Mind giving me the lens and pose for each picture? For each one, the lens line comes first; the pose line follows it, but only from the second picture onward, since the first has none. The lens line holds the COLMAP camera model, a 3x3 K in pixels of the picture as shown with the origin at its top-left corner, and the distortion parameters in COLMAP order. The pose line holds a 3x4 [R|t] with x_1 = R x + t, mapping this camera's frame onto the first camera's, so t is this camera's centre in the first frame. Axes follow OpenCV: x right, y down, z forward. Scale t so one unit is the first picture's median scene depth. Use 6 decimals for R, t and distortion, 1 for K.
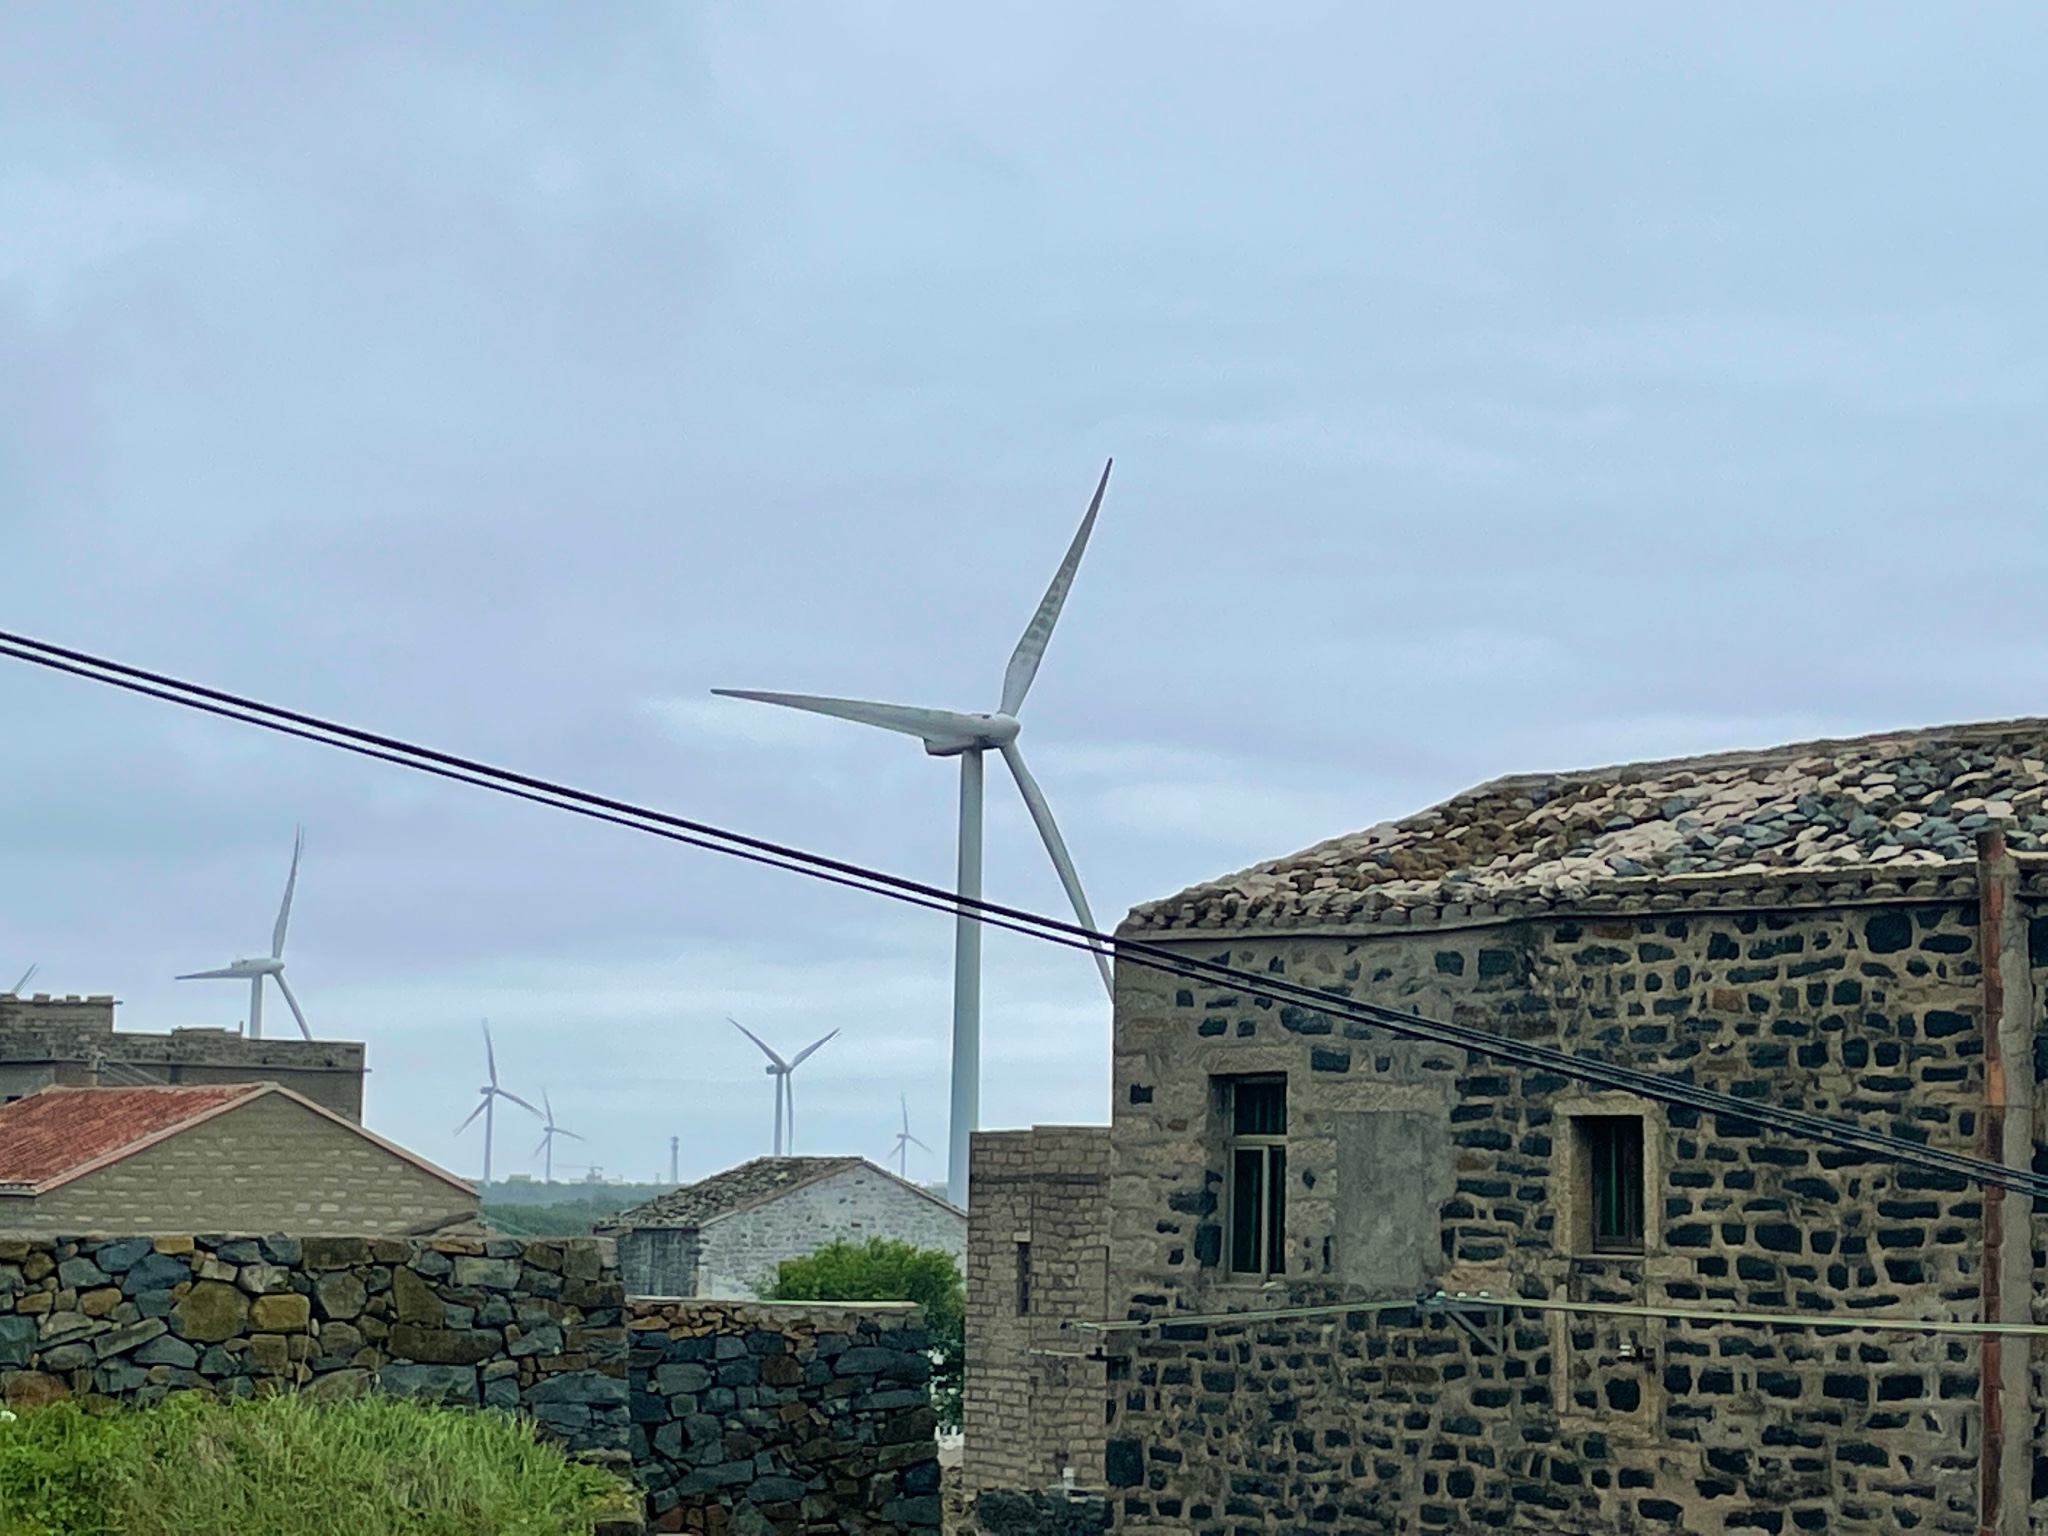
lens RADIAL K [[4269.7, 0, 1027.9], [0, 4269.7, 763.3], [0, 0, 1]] dist [0.216664, 0.000000]
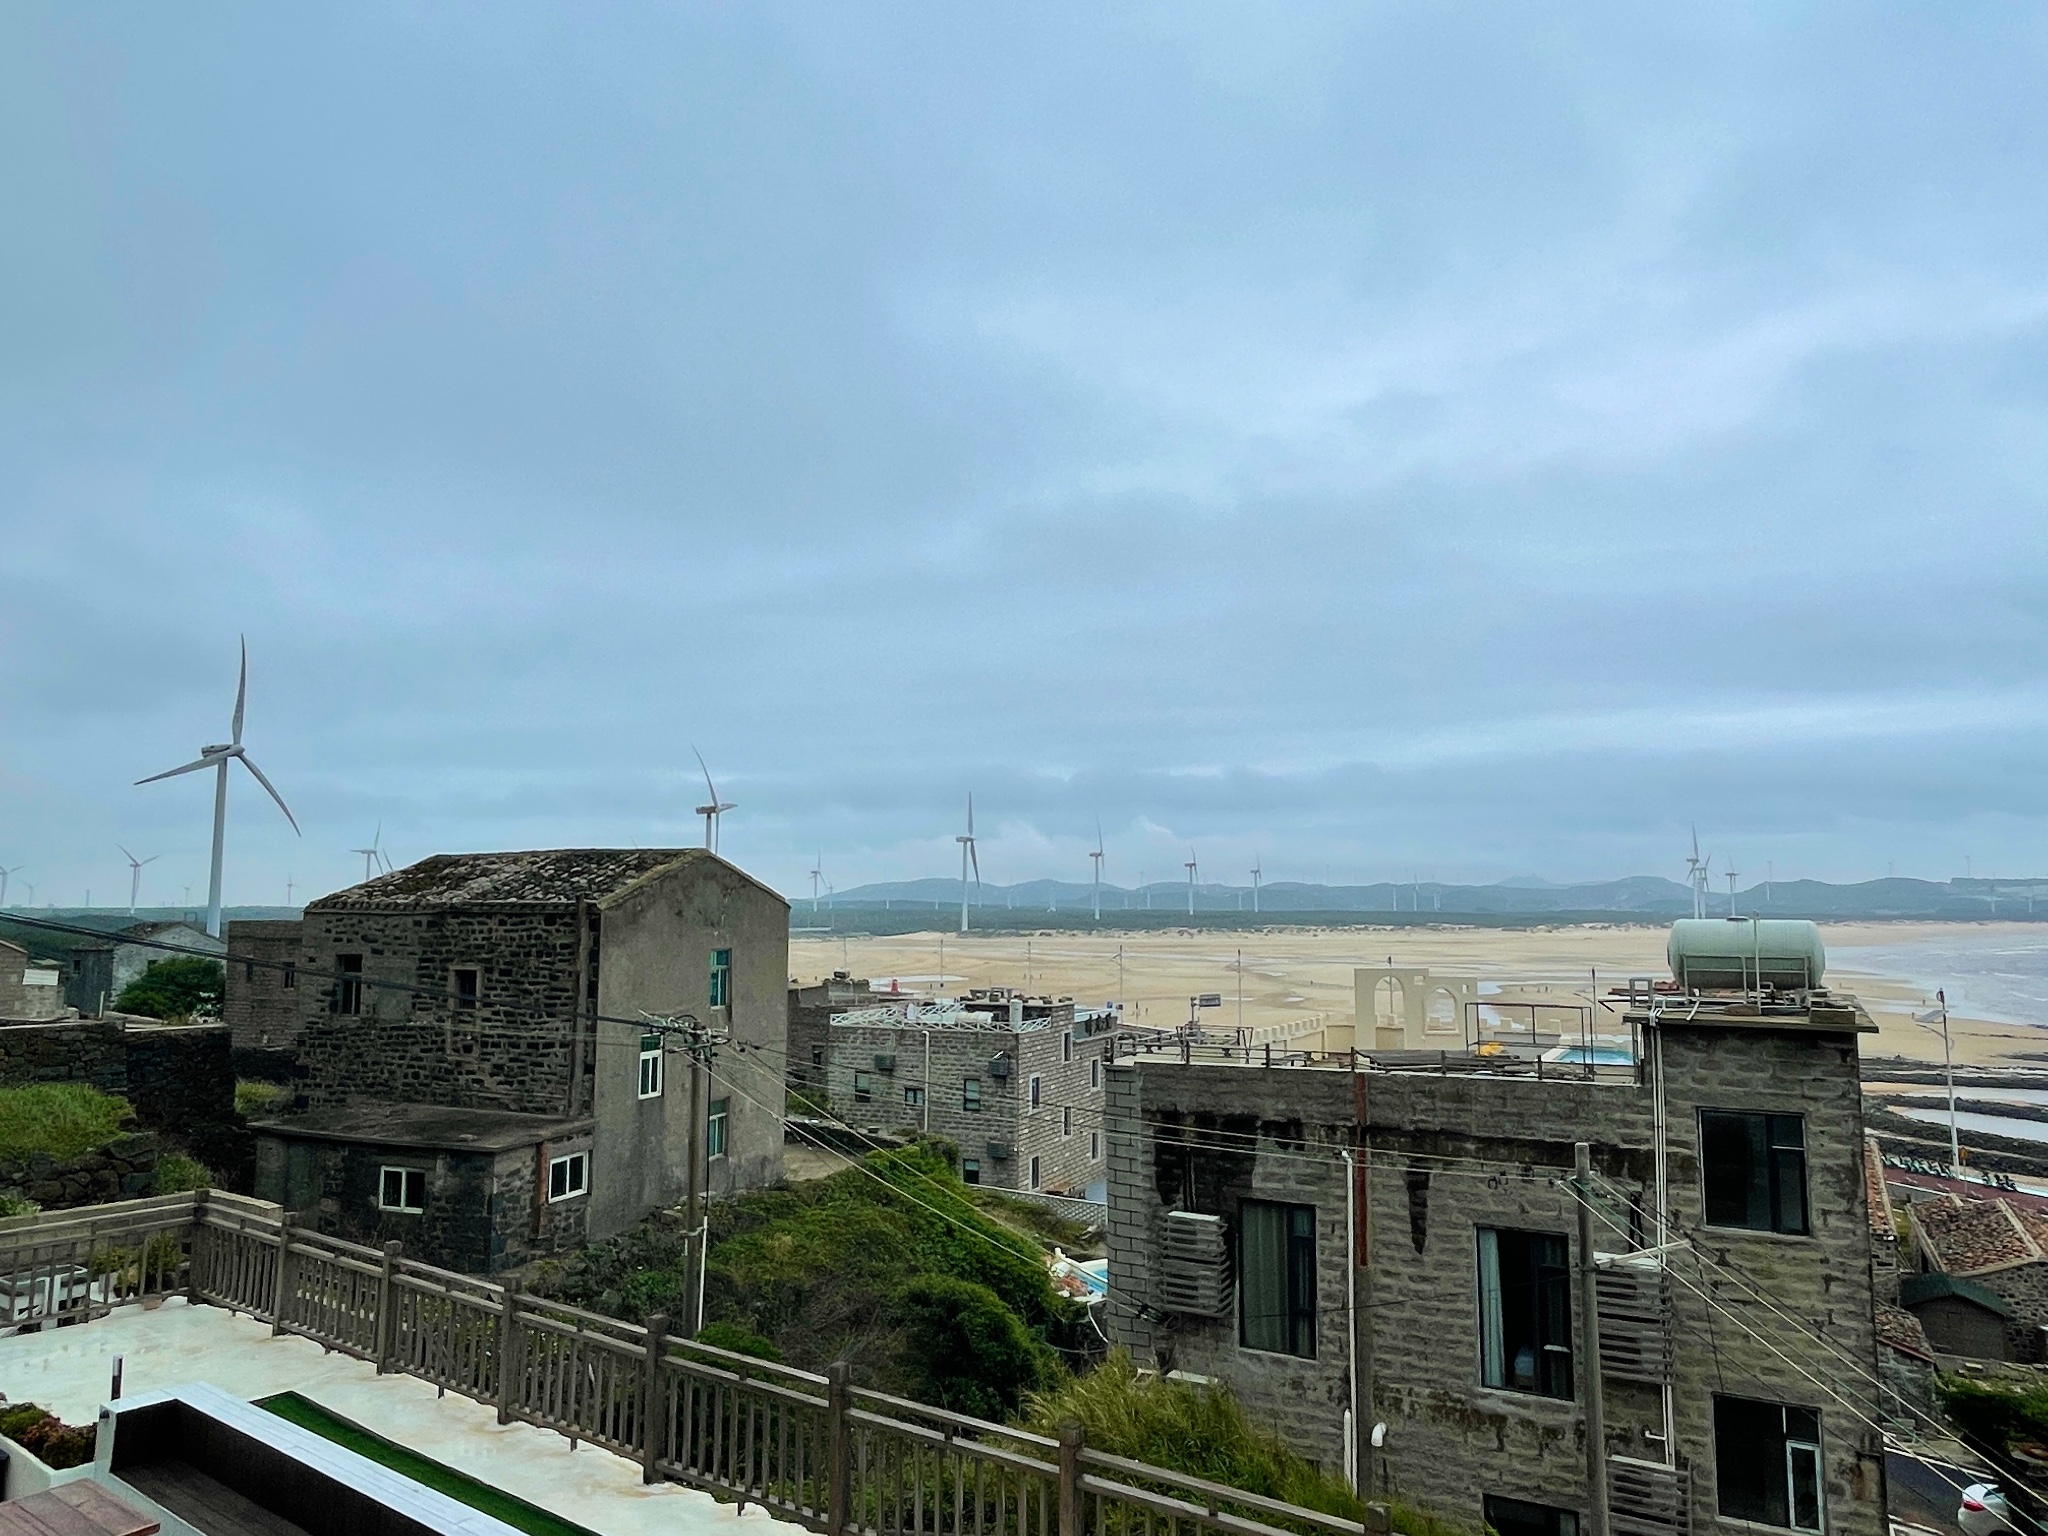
lens RADIAL K [[1380.1, 0, 1033.2], [0, 1380.1, 778.3], [0, 0, 1]] dist [-0.006559, -0.000469]
pose [[0.864321, 0.026074, 0.502265, -0.031225], [-0.039465, 0.999092, 0.016047, -0.105883], [-0.501390, -0.033691, 0.864565, -0.181903]]
